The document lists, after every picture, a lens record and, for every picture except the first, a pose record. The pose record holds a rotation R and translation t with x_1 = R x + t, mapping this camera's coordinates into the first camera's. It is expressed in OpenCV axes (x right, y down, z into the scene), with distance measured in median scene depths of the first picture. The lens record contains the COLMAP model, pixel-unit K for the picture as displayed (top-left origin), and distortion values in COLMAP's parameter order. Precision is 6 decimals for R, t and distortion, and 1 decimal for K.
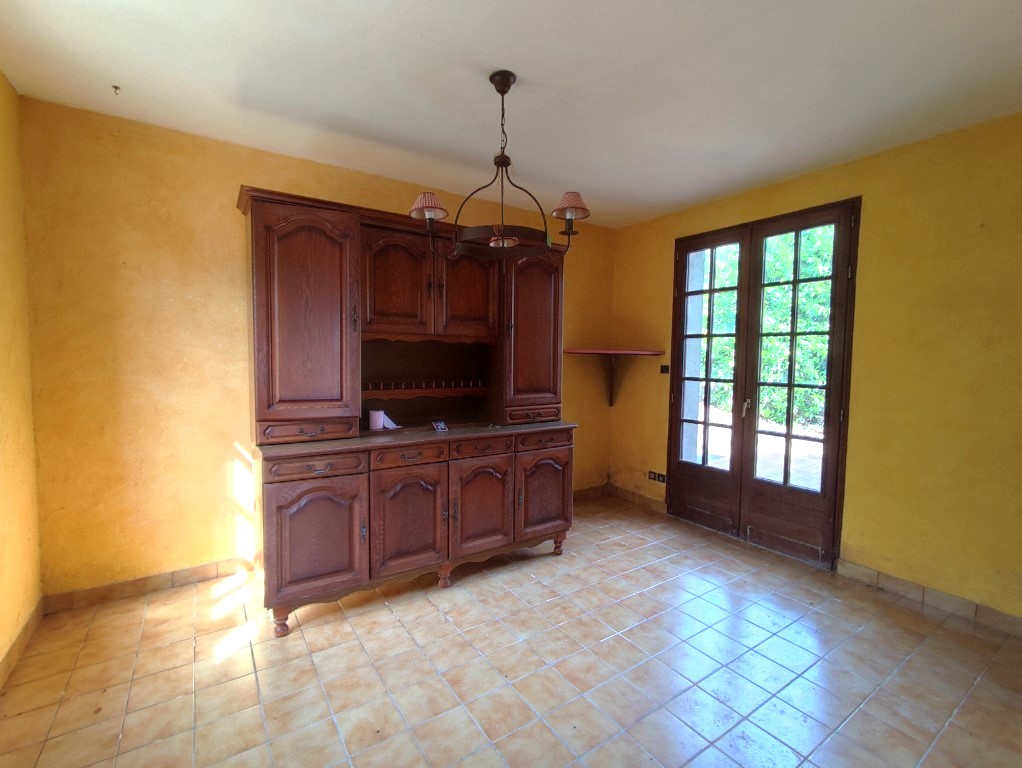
lens RADIAL K [[463.2, 0, 511.0], [0, 463.2, 384.0], [0, 0, 1]] dist [-0.001319, -0.001120]
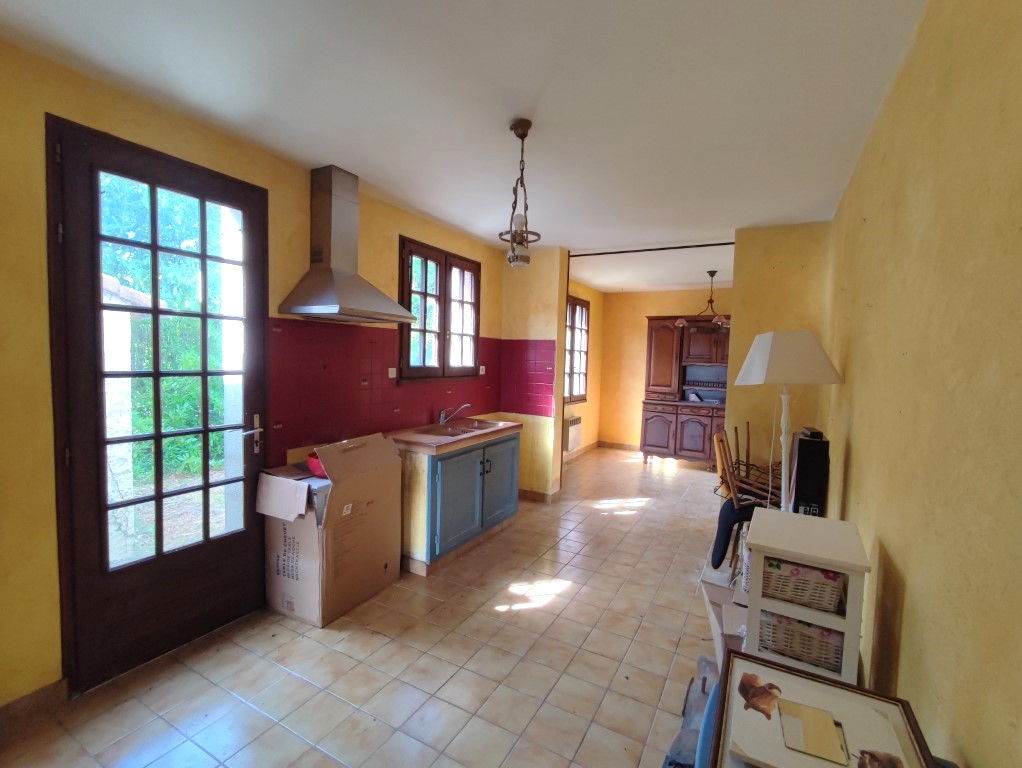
lens RADIAL K [[463.2, 0, 511.0], [0, 463.2, 384.0], [0, 0, 1]] dist [-0.001319, -0.001120]
pose [[0.452376, 0.054512, -0.890160, 1.725019], [-0.080826, 0.996529, 0.019951, 0.043318], [0.888157, 0.062923, 0.455212, -1.148487]]
